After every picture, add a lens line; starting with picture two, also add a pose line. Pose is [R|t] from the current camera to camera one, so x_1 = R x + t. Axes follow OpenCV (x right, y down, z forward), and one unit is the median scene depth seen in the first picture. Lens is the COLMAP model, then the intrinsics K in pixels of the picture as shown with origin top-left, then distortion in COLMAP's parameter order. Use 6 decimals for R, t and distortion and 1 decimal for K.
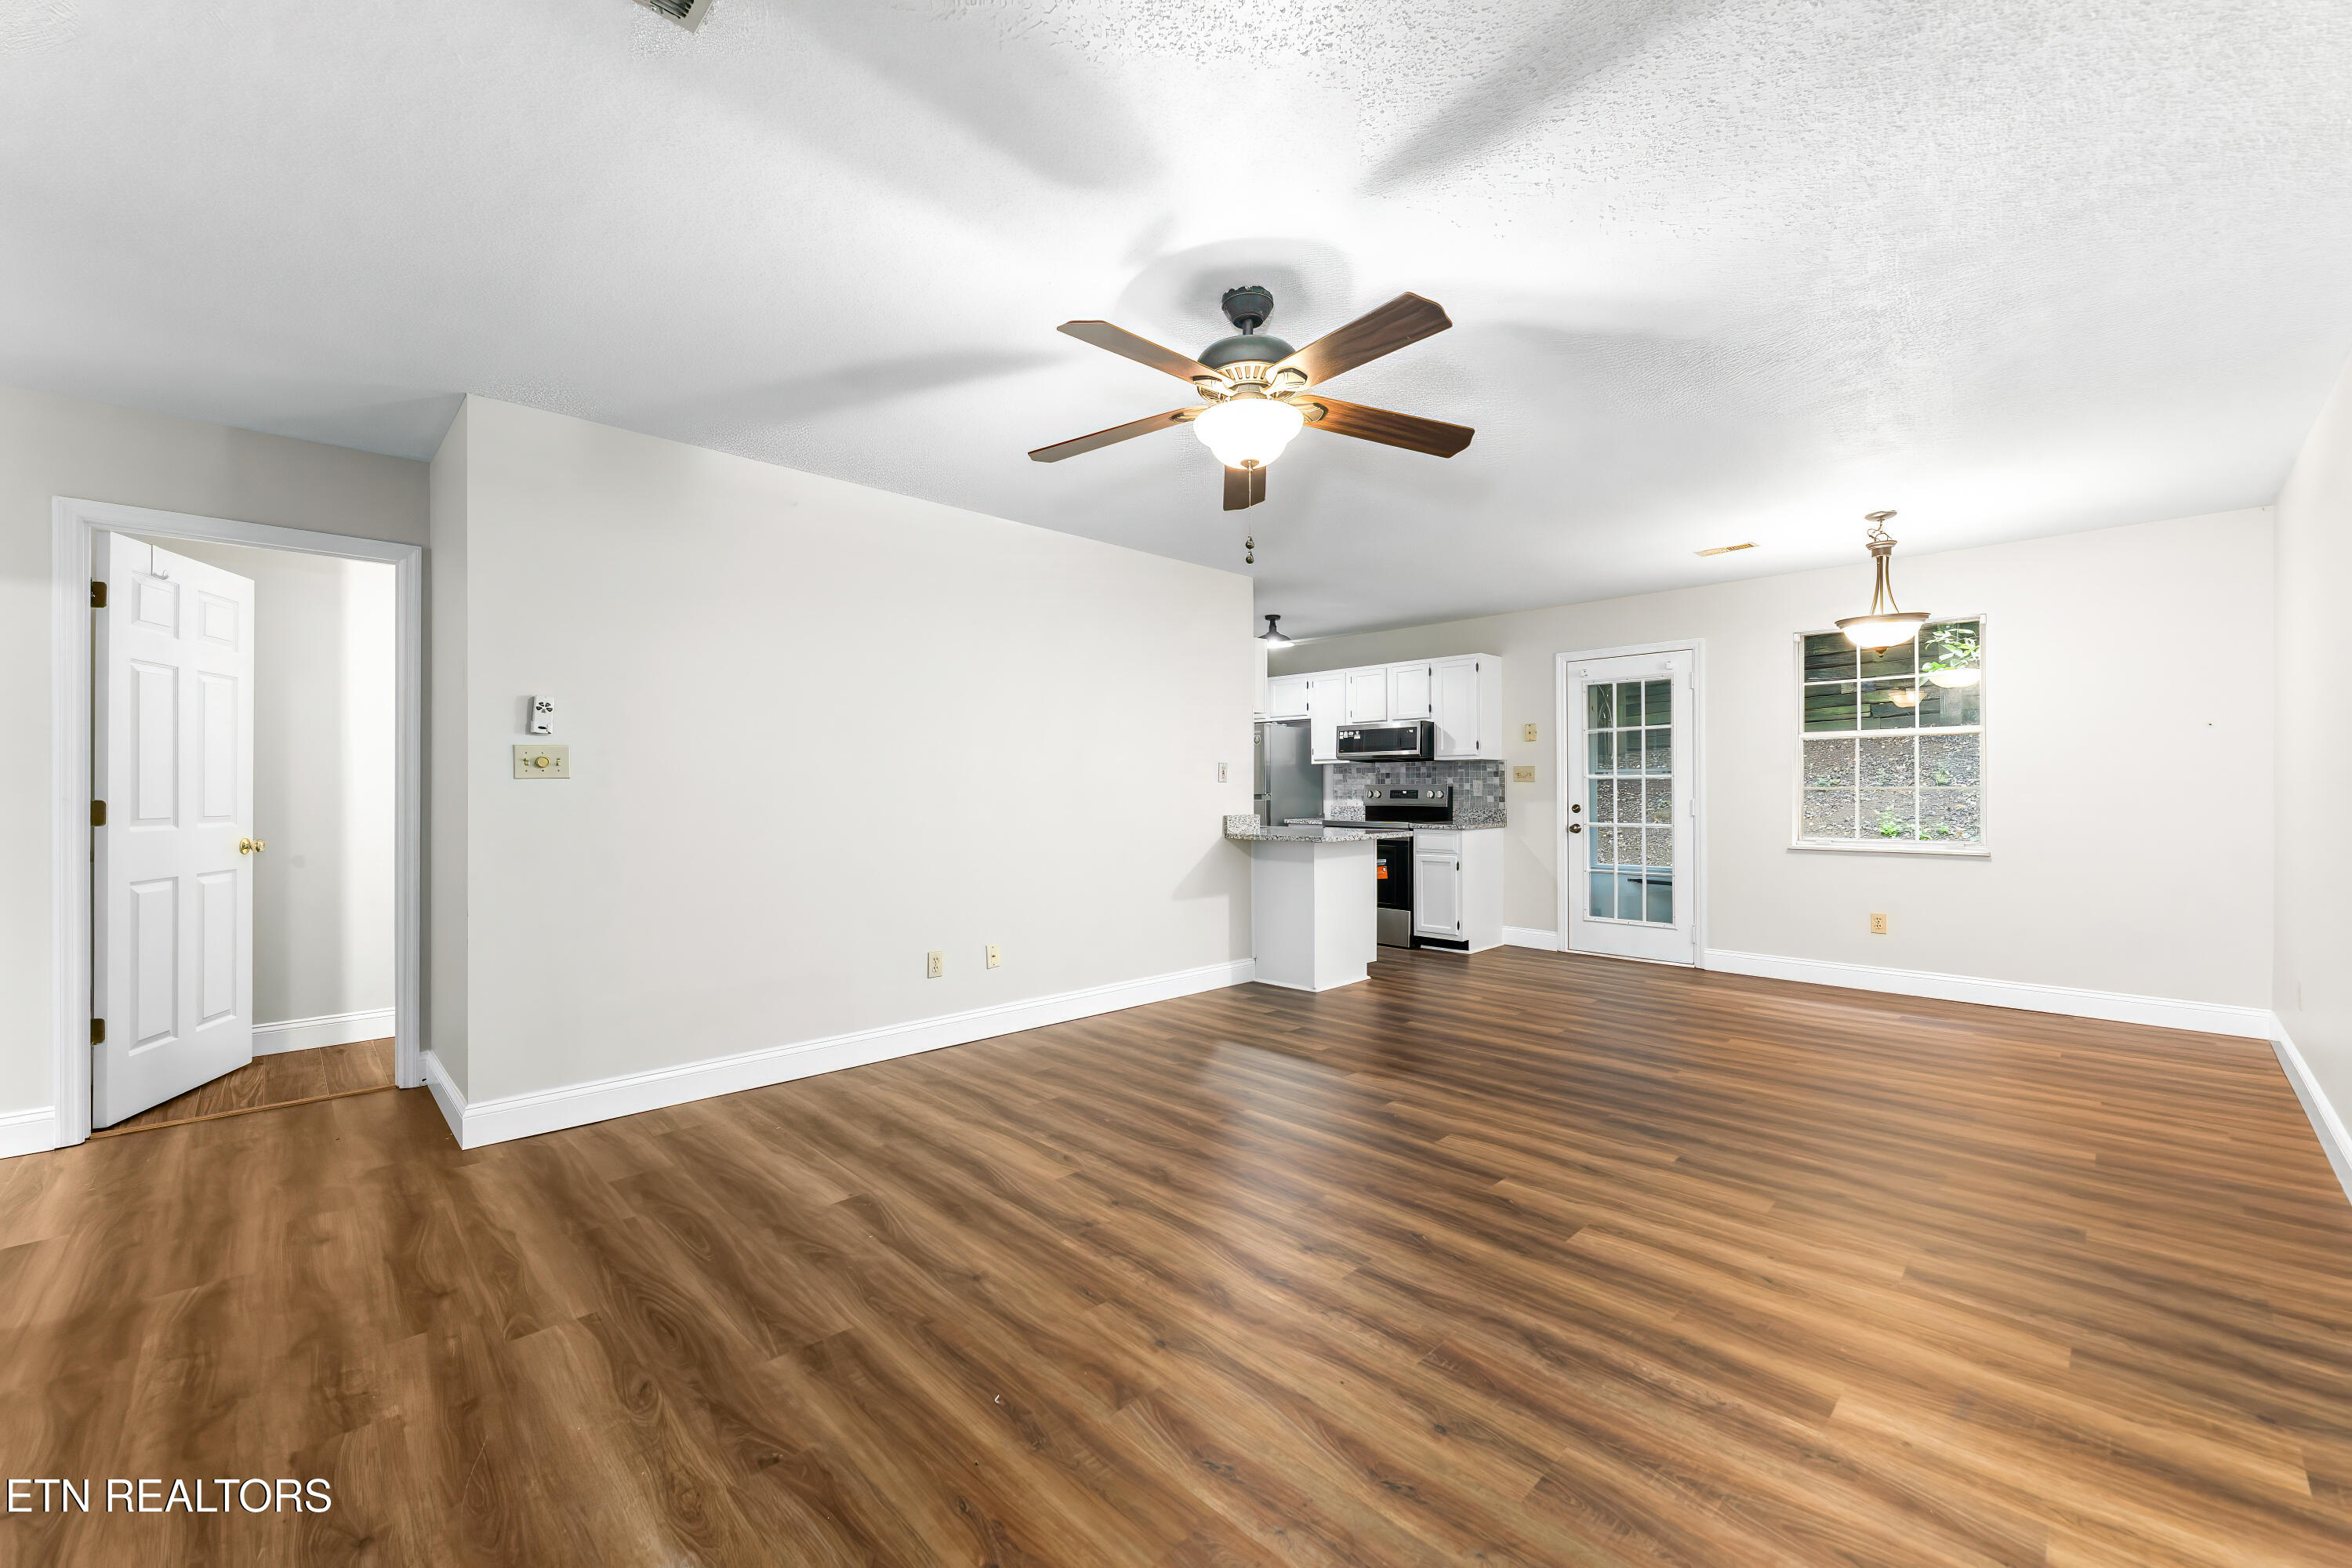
lens RADIAL K [[942.9, 0, 1164.1], [0, 942.9, 782.3], [0, 0, 1]] dist [-0.002079, -0.000203]
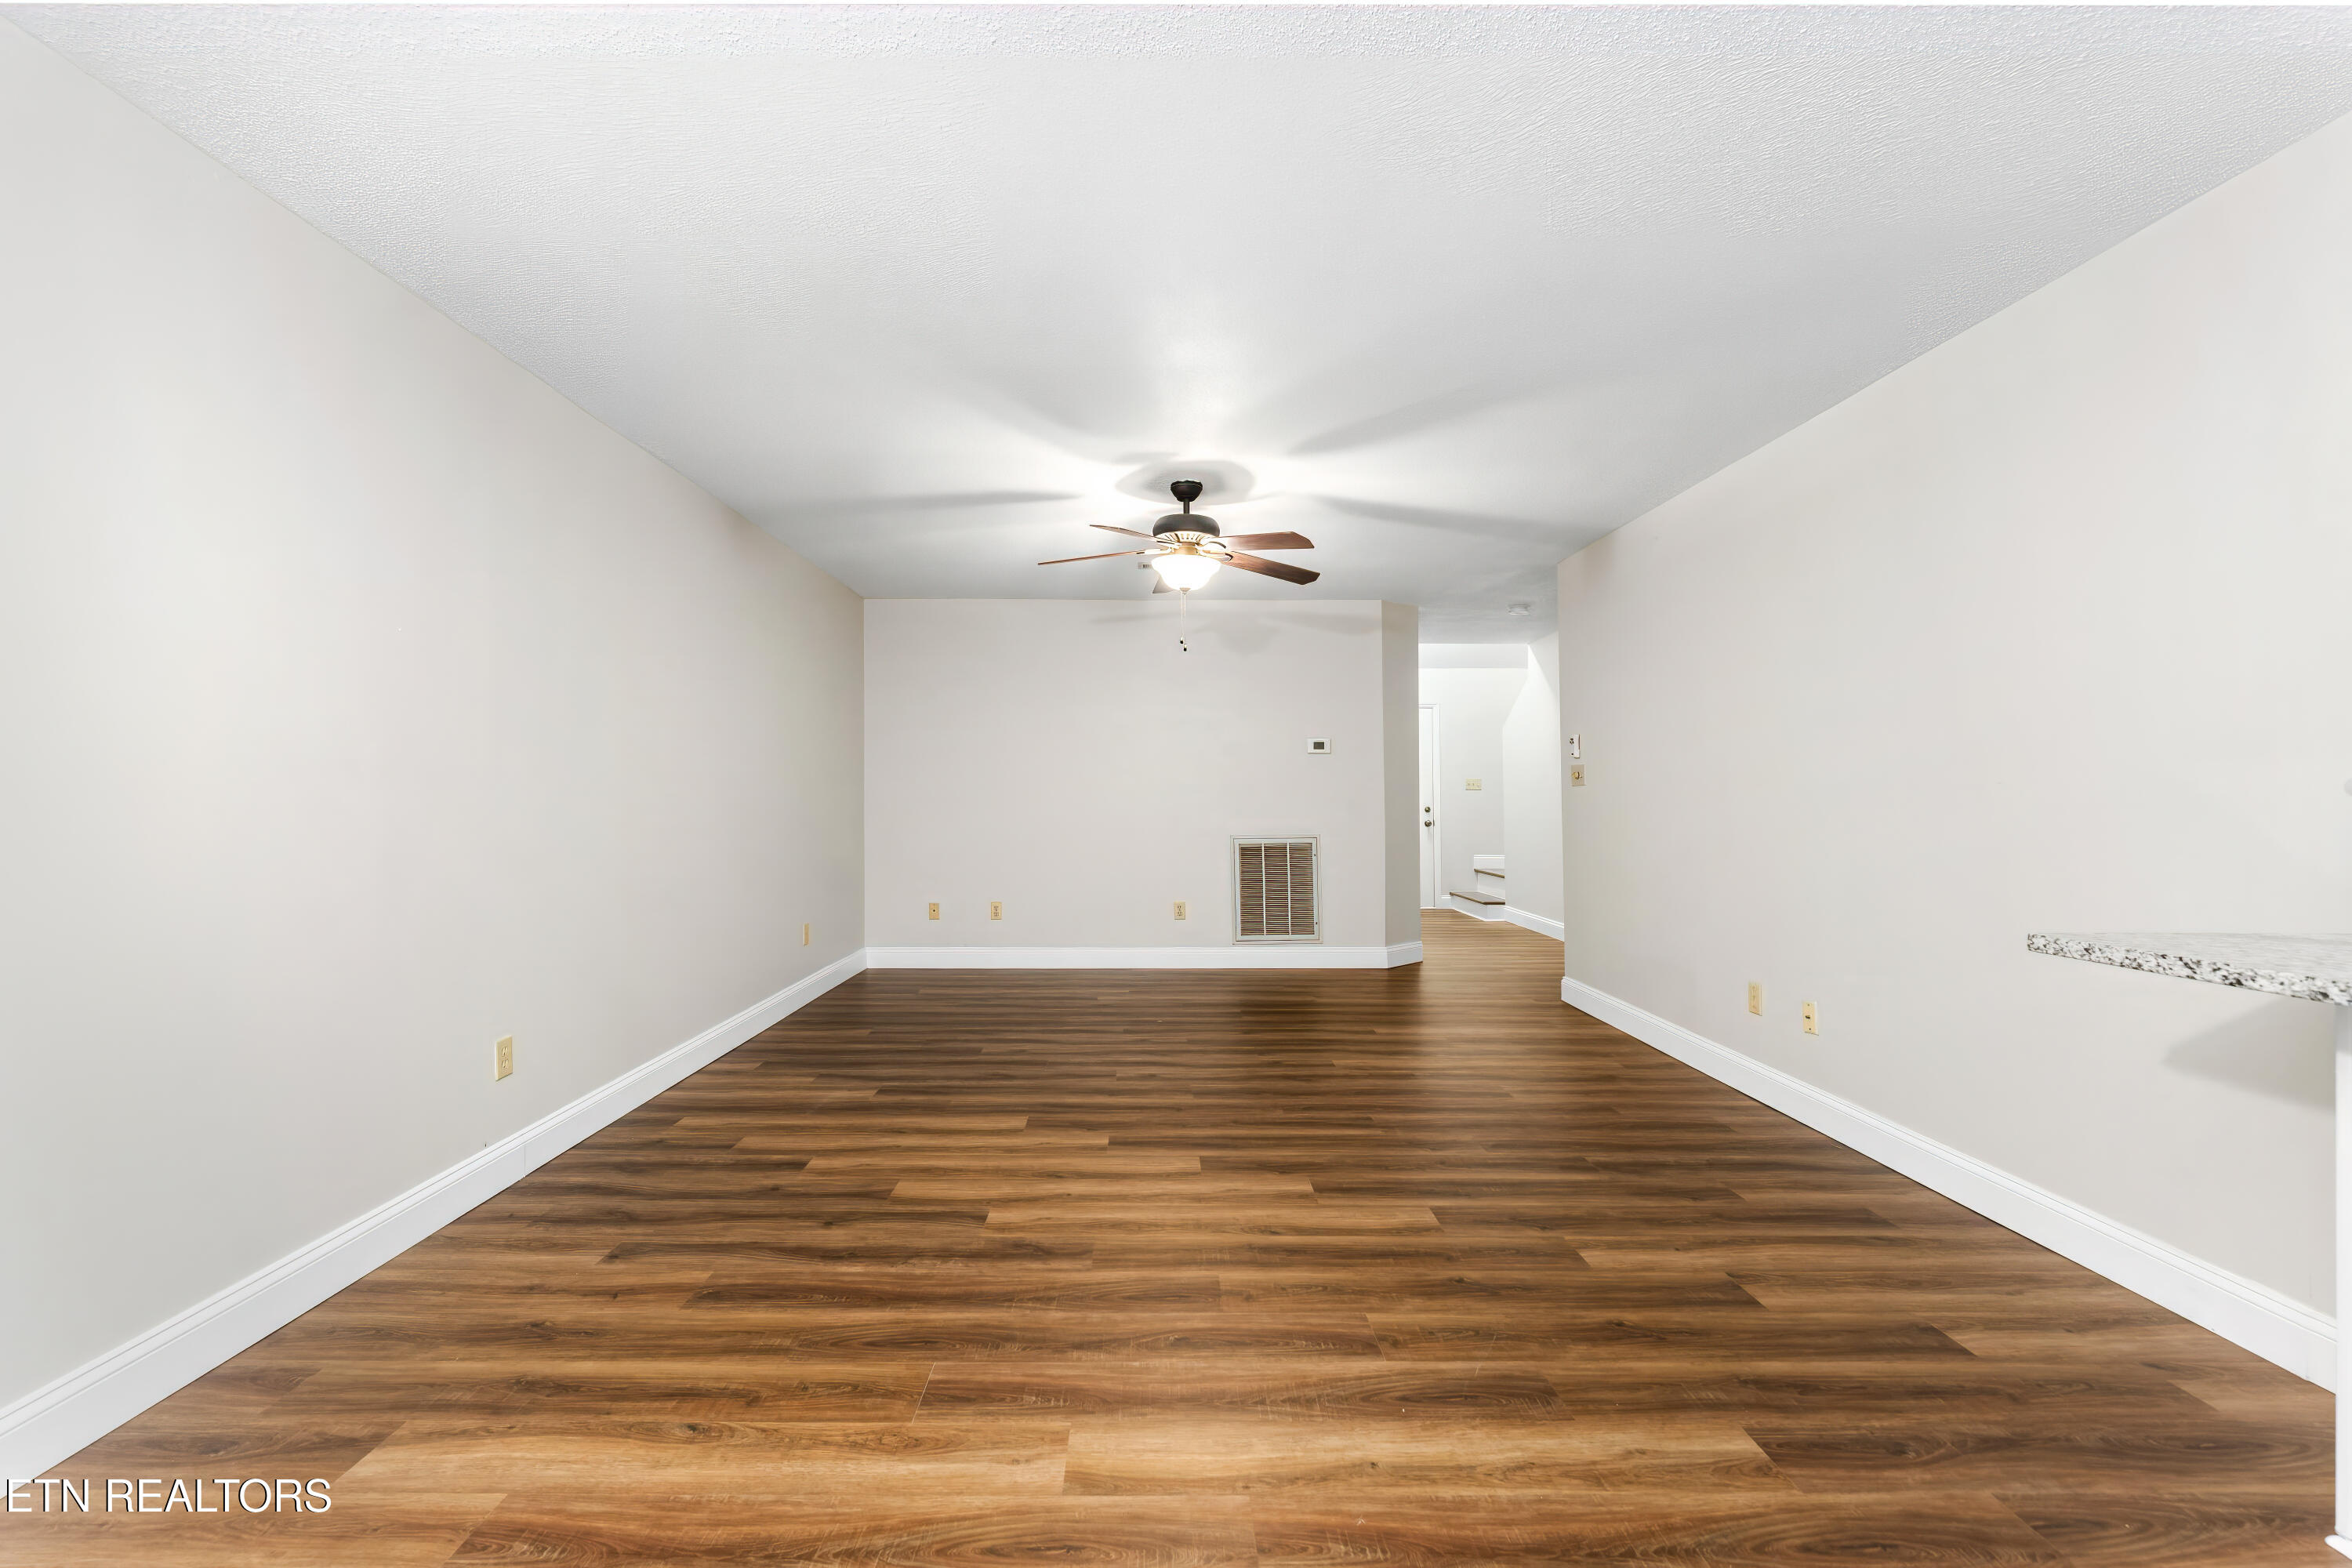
lens RADIAL K [[942.9, 0, 1153.4], [0, 942.9, 779.7], [0, 0, 1]] dist [-0.002079, -0.000203]
pose [[-0.689480, -0.010902, -0.724223, 0.481026], [0.005265, 0.999785, -0.020062, 0.006686], [0.724286, -0.017645, -0.689274, 0.770223]]
